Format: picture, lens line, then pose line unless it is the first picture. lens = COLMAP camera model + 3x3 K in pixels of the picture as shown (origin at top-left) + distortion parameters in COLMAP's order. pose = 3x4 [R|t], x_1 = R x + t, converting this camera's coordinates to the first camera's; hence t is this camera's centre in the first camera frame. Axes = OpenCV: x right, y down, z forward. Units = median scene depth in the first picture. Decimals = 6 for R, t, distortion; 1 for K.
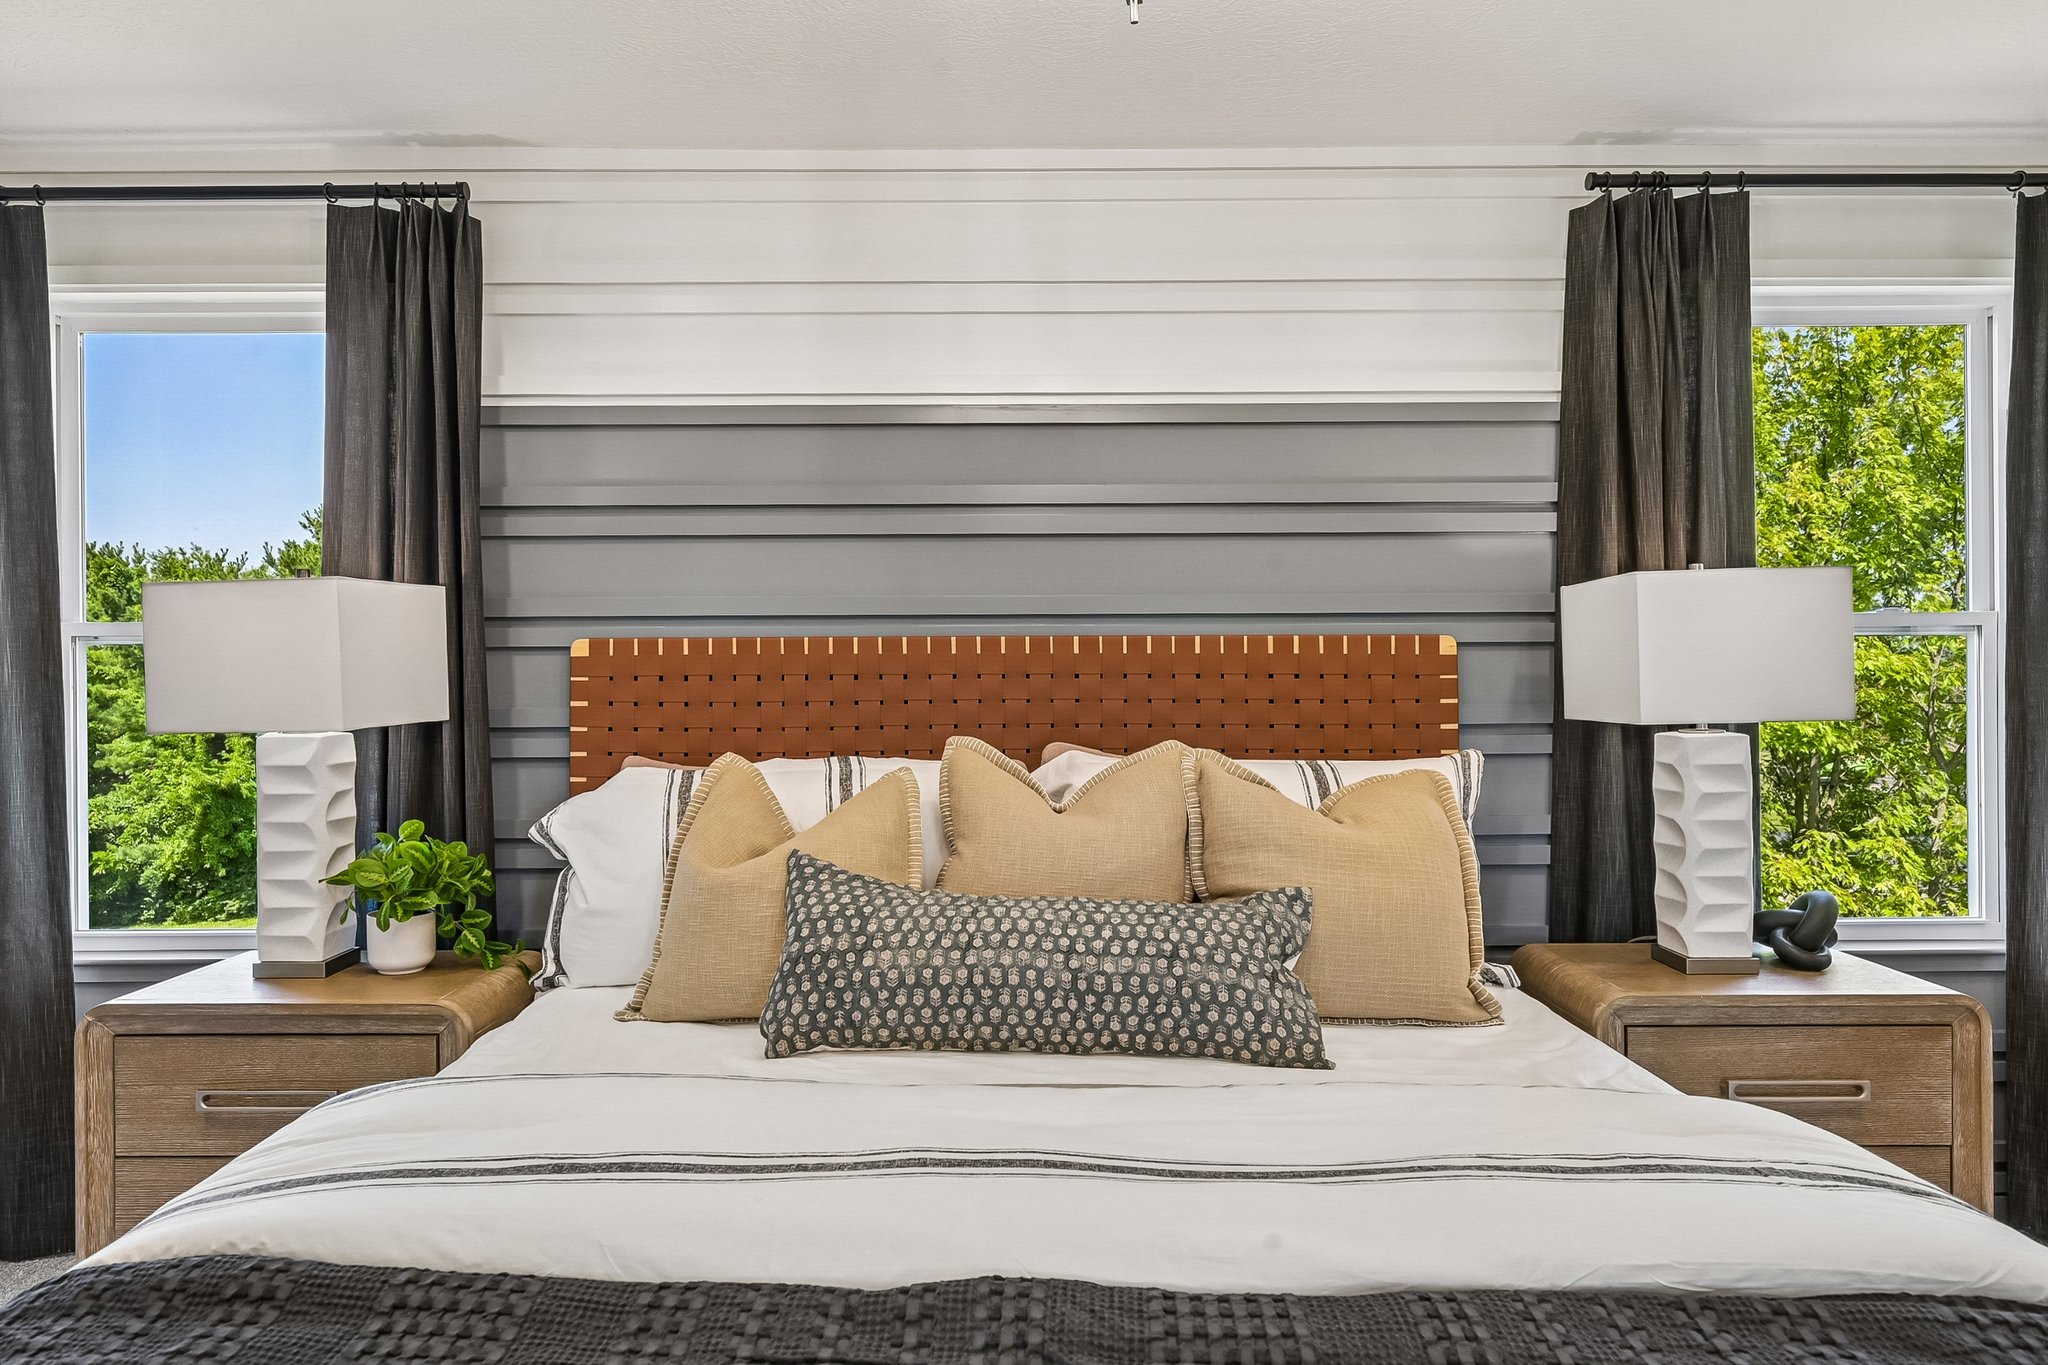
lens RADIAL K [[1232.8, 0, 1020.3], [0, 1232.8, 692.4], [0, 0, 1]] dist [0.002277, 0.000361]
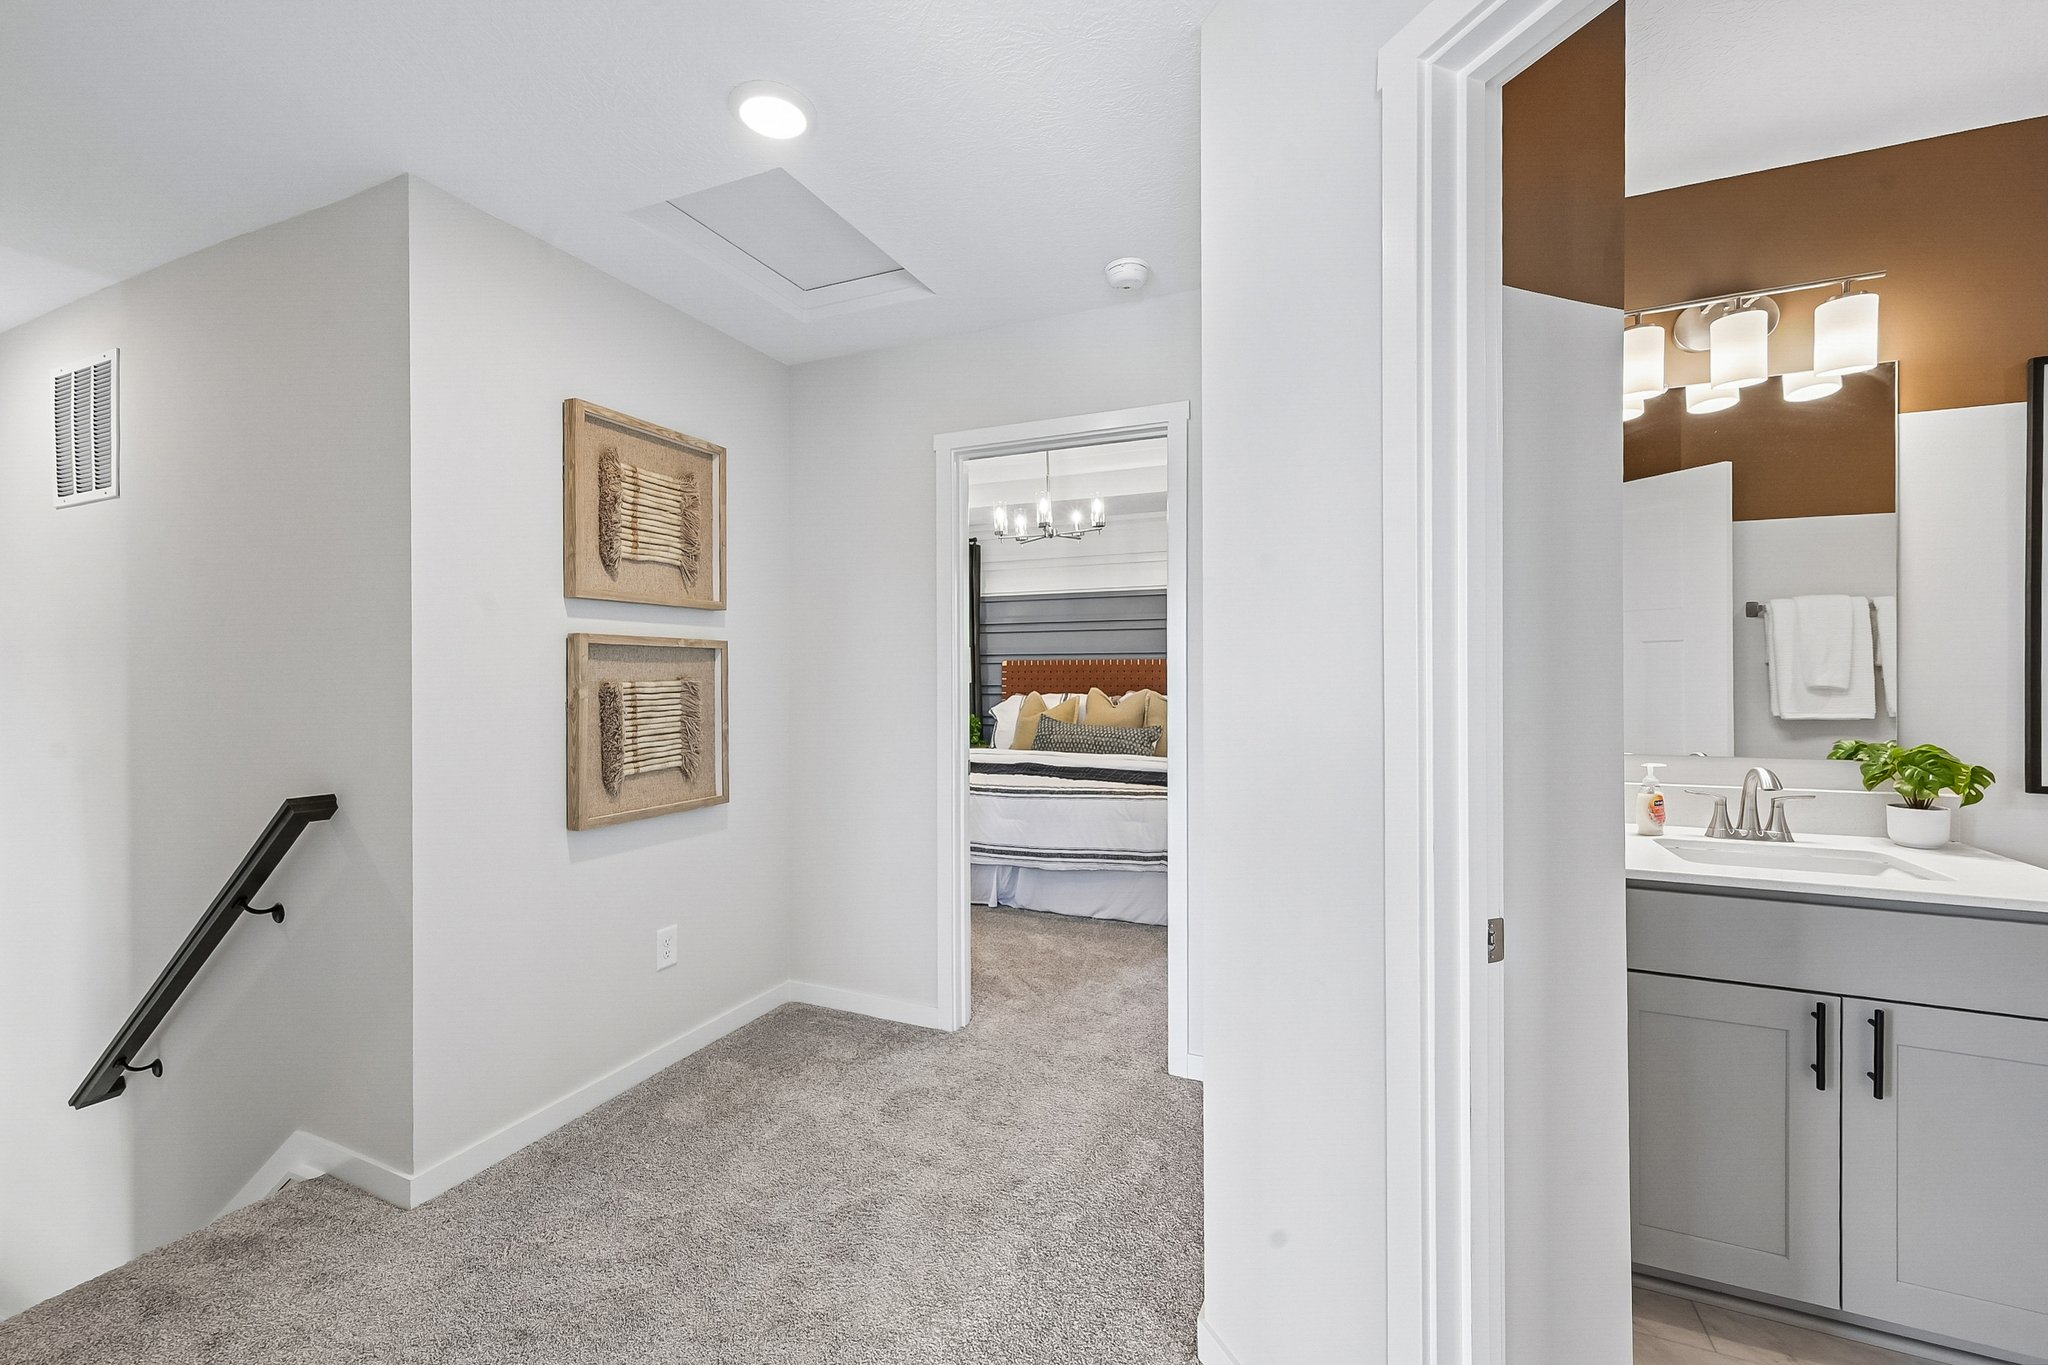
lens RADIAL K [[818.9, 0, 1025.3], [0, 818.9, 678.5], [0, 0, 1]] dist [-0.000762, 0.000724]
pose [[0.918384, 0.001306, -0.395687, 0.671070], [0.001280, 0.999980, 0.006272, -0.006853], [0.395687, -0.006267, 0.918364, -1.219359]]
